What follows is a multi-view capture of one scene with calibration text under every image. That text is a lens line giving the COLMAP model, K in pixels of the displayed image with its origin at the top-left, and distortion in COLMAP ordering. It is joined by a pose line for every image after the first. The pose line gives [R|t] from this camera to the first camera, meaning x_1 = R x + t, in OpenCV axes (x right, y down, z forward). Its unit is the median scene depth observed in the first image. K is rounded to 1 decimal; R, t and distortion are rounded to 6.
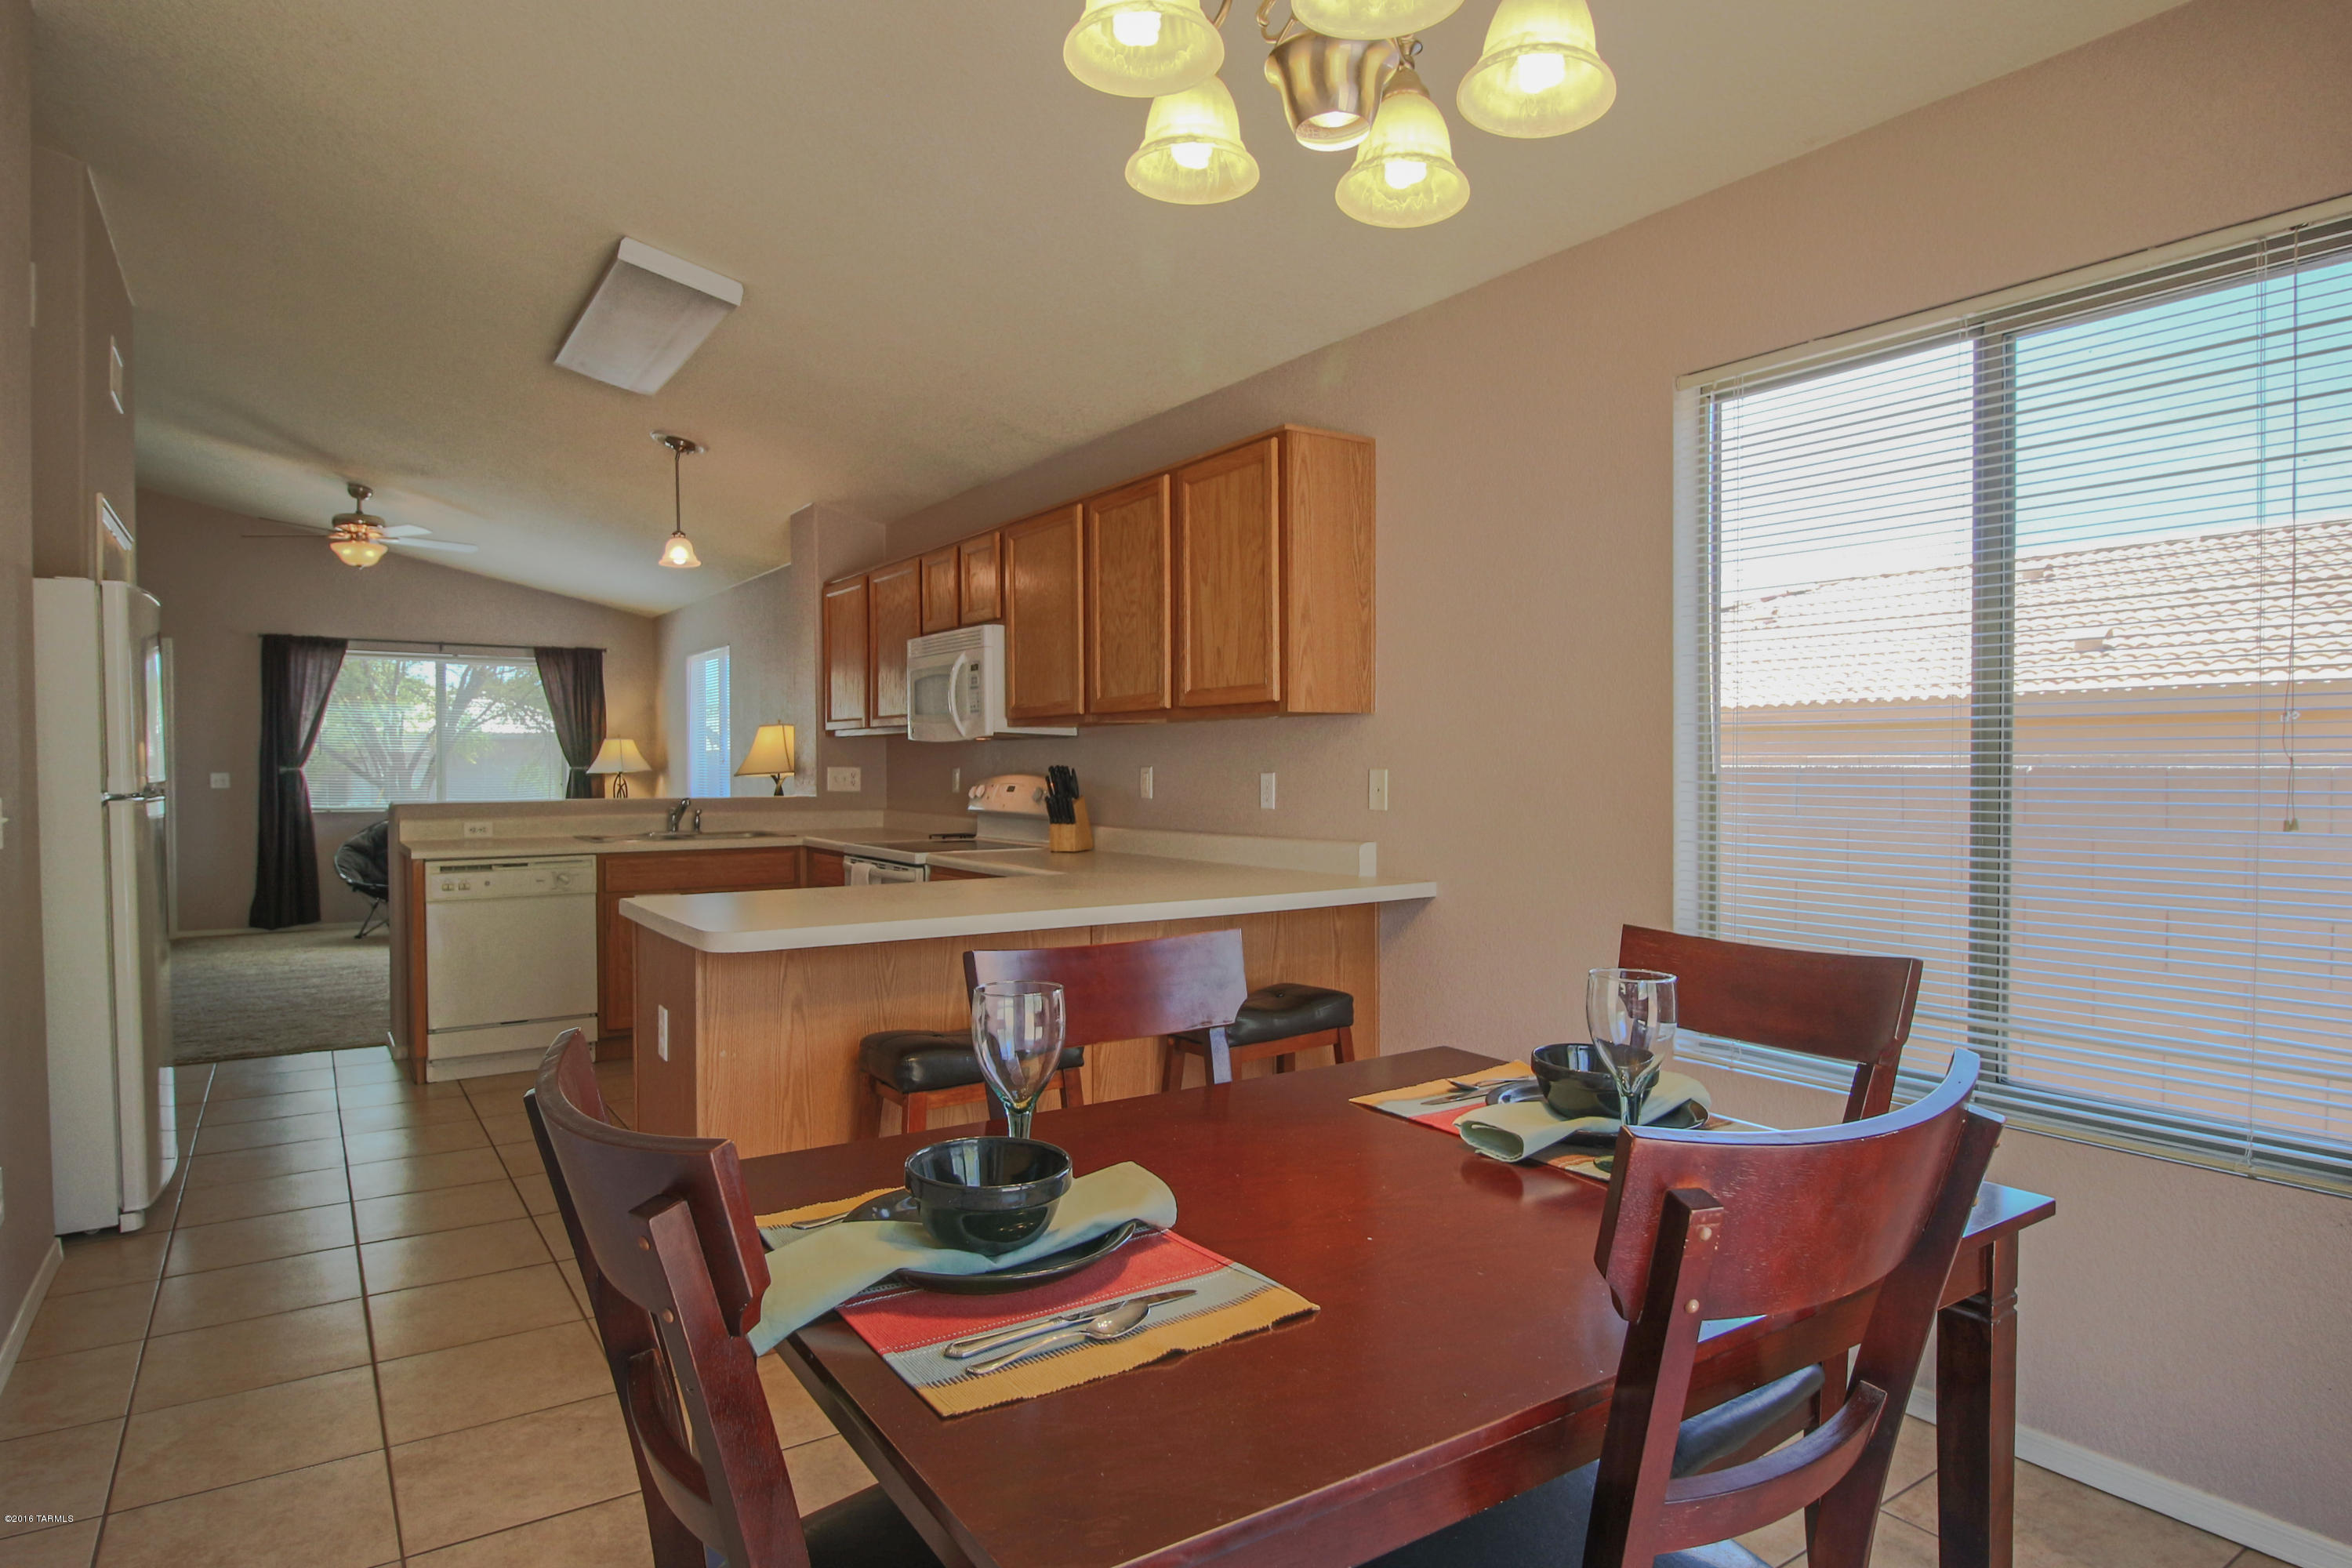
lens RADIAL K [[1355.7, 0, 1176.0], [0, 1355.7, 784.0], [0, 0, 1]] dist [-0.003929, -0.001684]
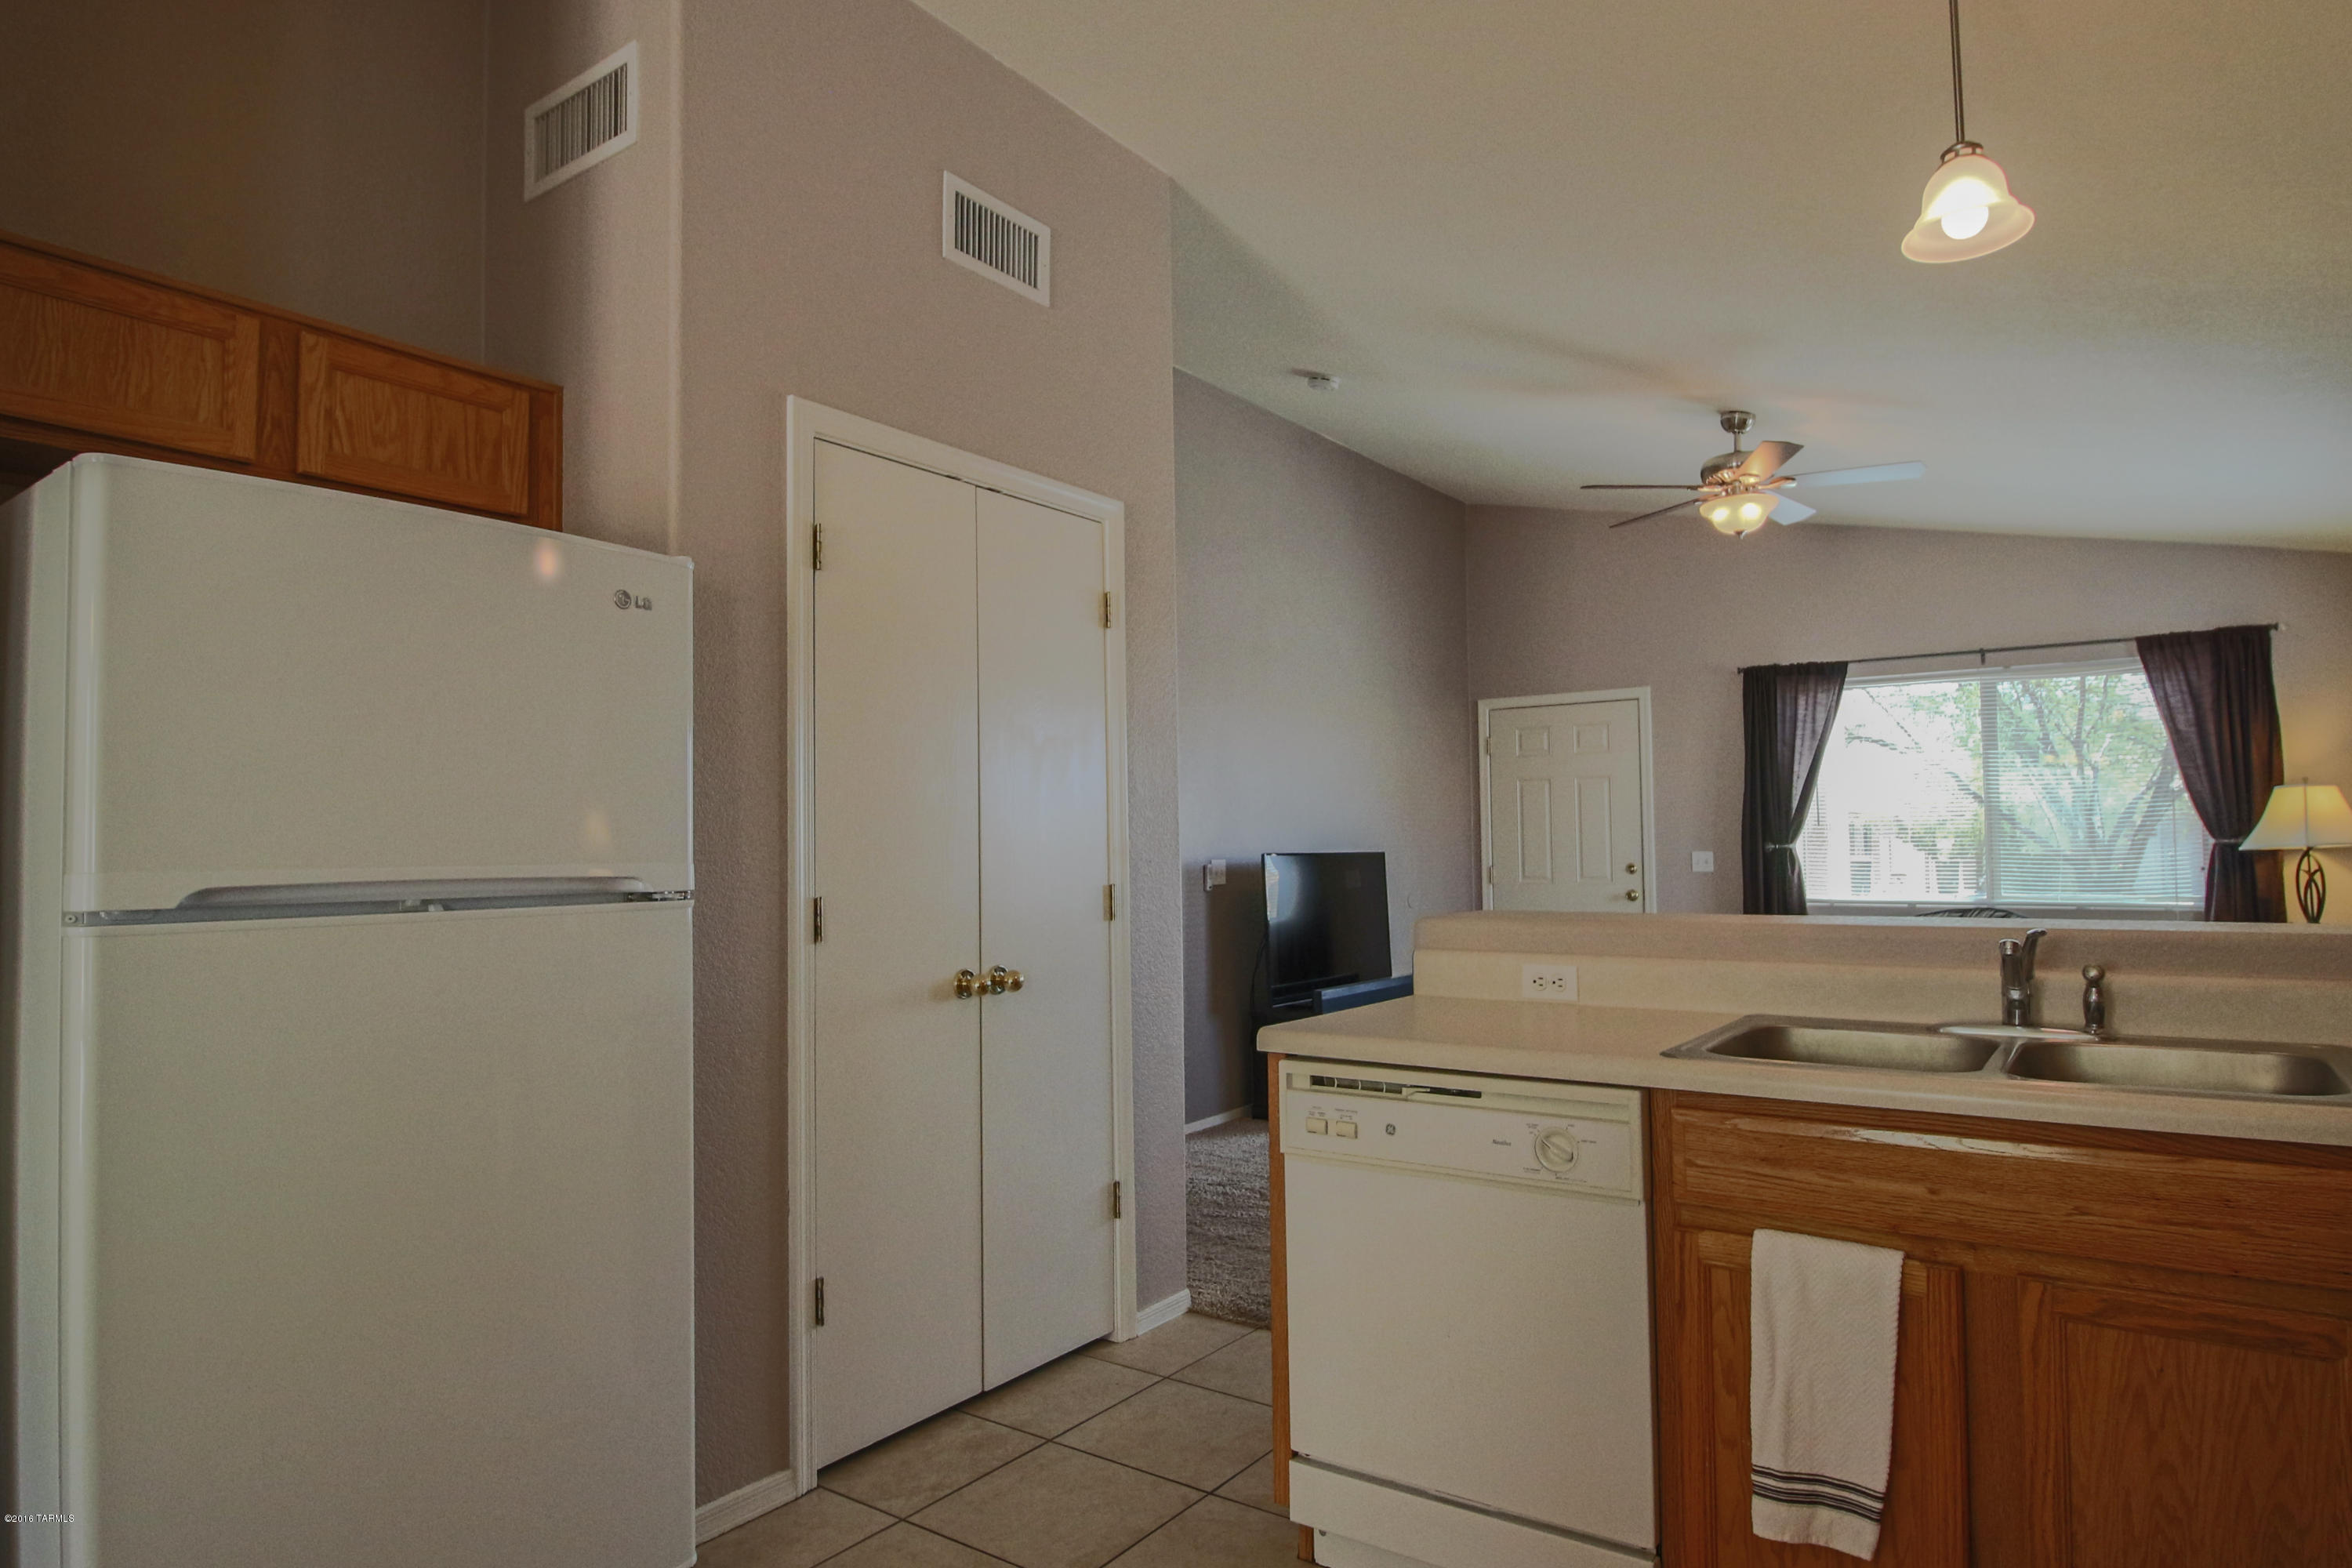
lens RADIAL K [[1385.8, 0, 1176.0], [0, 1385.8, 784.0], [0, 0, 1]] dist [-0.009419, -0.002993]
pose [[0.367400, -0.048227, -0.928812, -0.135541], [-0.002756, 0.998594, -0.052941, -0.007632], [0.930059, 0.022011, 0.366750, 0.748293]]
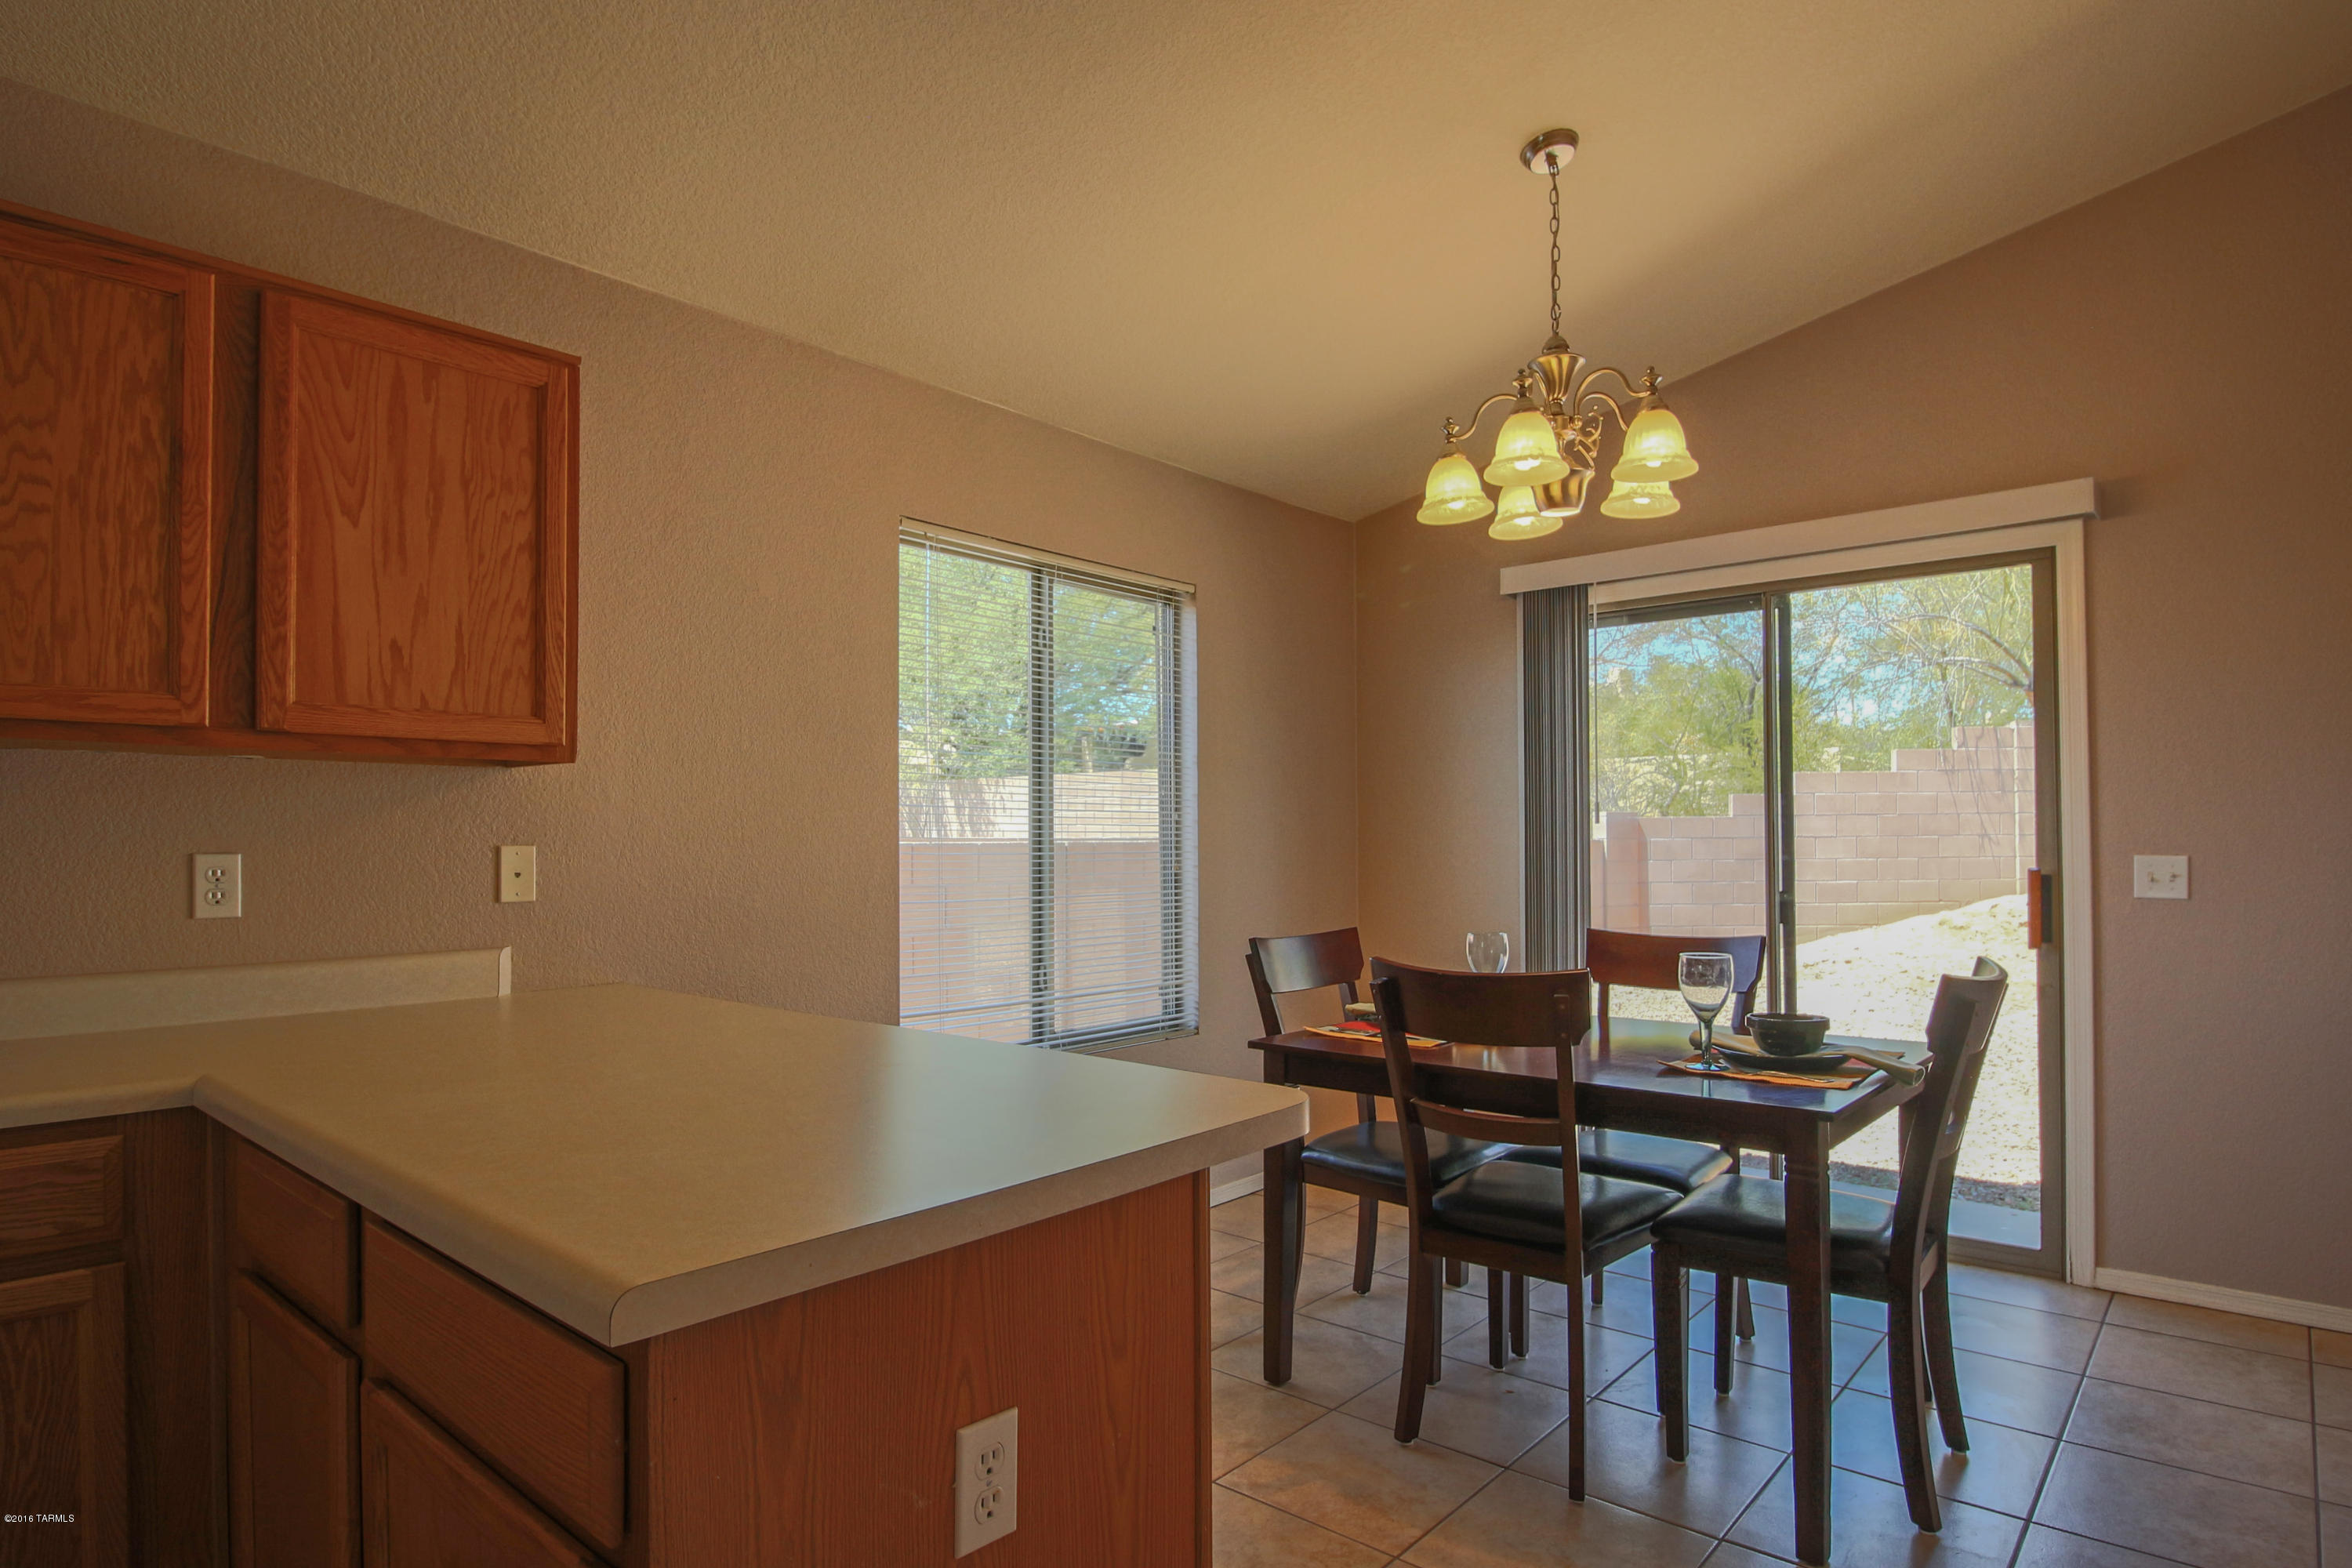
lens RADIAL K [[1291.0, 0, 1203.8], [0, 1291.0, 842.5], [0, 0, 1]] dist [-0.001900, -0.018914]
pose [[-0.291195, 0.003738, 0.956657, -0.417451], [0.014561, 0.999894, 0.000525, -0.005376], [-0.956553, 0.014083, -0.291218, 0.567396]]
